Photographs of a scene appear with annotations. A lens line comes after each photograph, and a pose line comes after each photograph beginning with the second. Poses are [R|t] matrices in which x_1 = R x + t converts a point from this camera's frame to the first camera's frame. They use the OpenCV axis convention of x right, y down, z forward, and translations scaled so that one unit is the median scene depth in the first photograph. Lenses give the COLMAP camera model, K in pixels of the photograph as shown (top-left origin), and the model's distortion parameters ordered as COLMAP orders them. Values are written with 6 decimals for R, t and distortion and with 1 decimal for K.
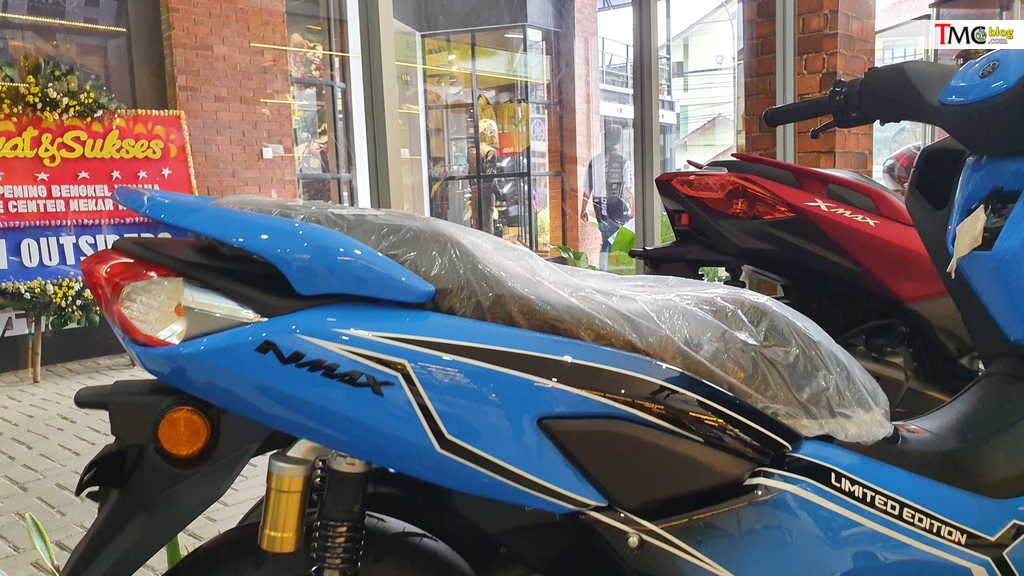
lens RADIAL K [[810.7, 0, 512.0], [0, 810.7, 288.0], [0, 0, 1]] dist [-0.046657, 0.106042]
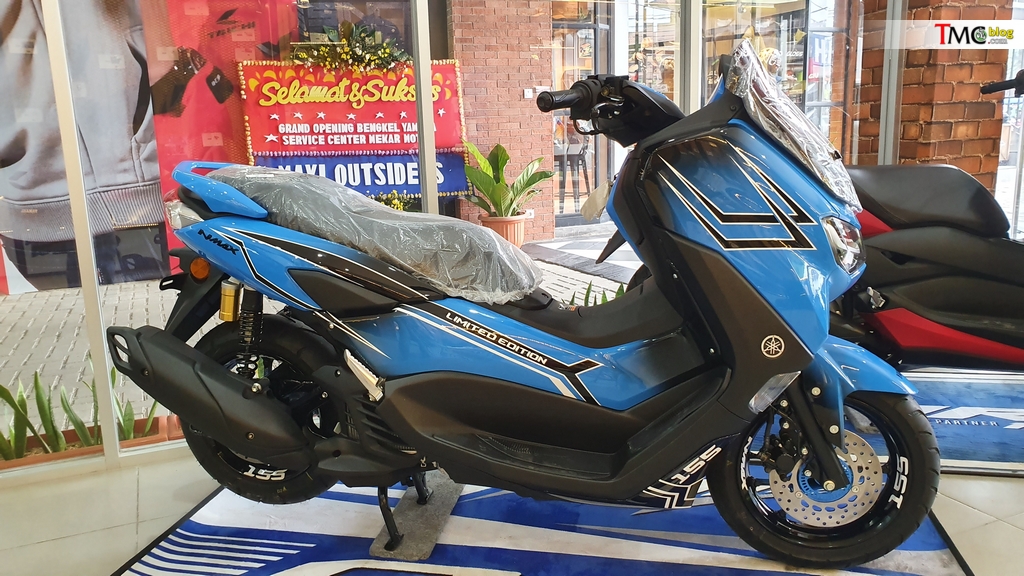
lens RADIAL K [[787.4, 0, 512.0], [0, 787.4, 288.0], [0, 0, 1]] dist [0.030277, -0.005804]
pose [[0.921996, 0.083146, -0.378166, 0.165187], [-0.047493, 0.993582, 0.102664, -0.005638], [0.384275, -0.076695, 0.920027, -0.097311]]
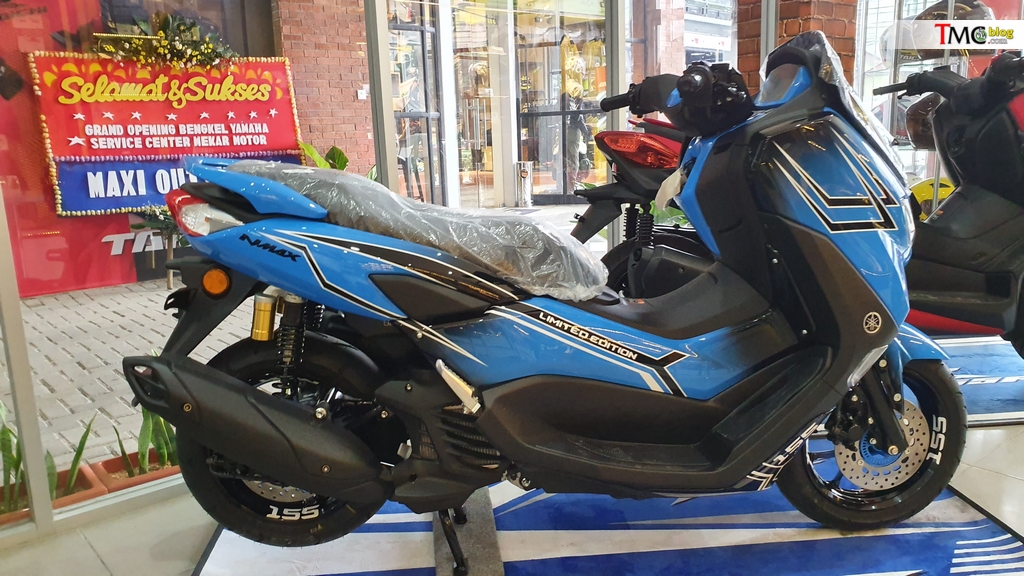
lens RADIAL K [[793.5, 0, 531.0], [0, 793.5, 278.8], [0, 0, 1]] dist [-0.034983, 0.096344]
pose [[0.993785, 0.025360, -0.108388, 0.073447], [-0.017124, 0.996942, 0.076252, 0.001025], [0.109990, -0.073922, 0.991180, -0.108558]]
